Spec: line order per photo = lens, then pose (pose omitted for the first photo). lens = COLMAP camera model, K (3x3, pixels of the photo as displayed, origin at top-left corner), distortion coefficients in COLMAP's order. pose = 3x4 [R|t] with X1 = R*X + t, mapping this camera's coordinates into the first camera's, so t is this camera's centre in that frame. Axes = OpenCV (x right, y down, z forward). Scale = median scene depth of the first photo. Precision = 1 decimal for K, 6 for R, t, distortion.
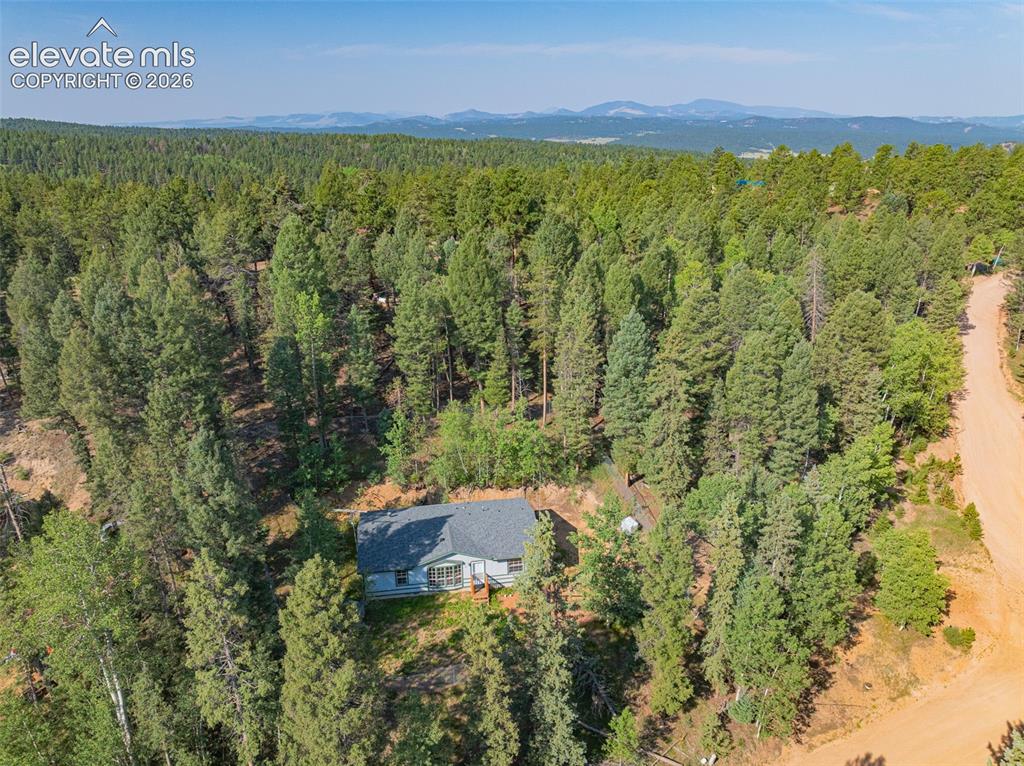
lens RADIAL K [[726.0, 0, 512.4], [0, 726.0, 384.9], [0, 0, 1]] dist [-0.030427, 0.022116]
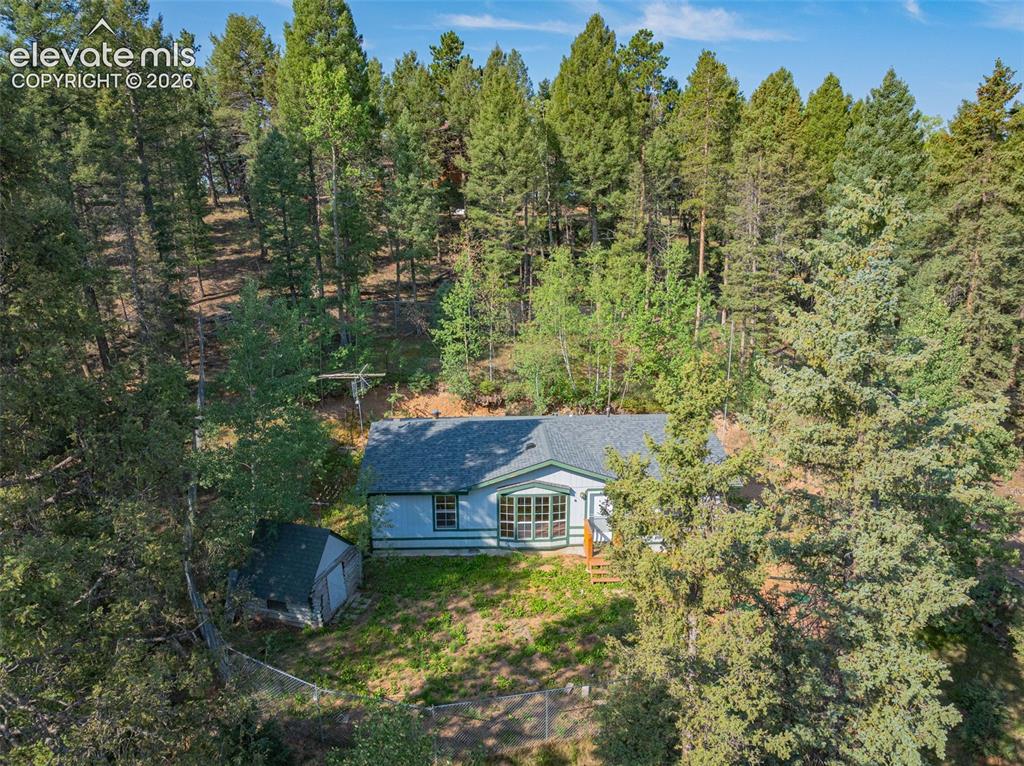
lens RADIAL K [[726.0, 0, 512.8], [0, 726.0, 382.5], [0, 0, 1]] dist [-0.030427, 0.022116]
pose [[0.991683, 0.034181, -0.124083, -0.049294], [-0.046933, 0.993743, -0.101352, 0.226852], [0.119842, 0.106333, 0.987082, 0.510331]]
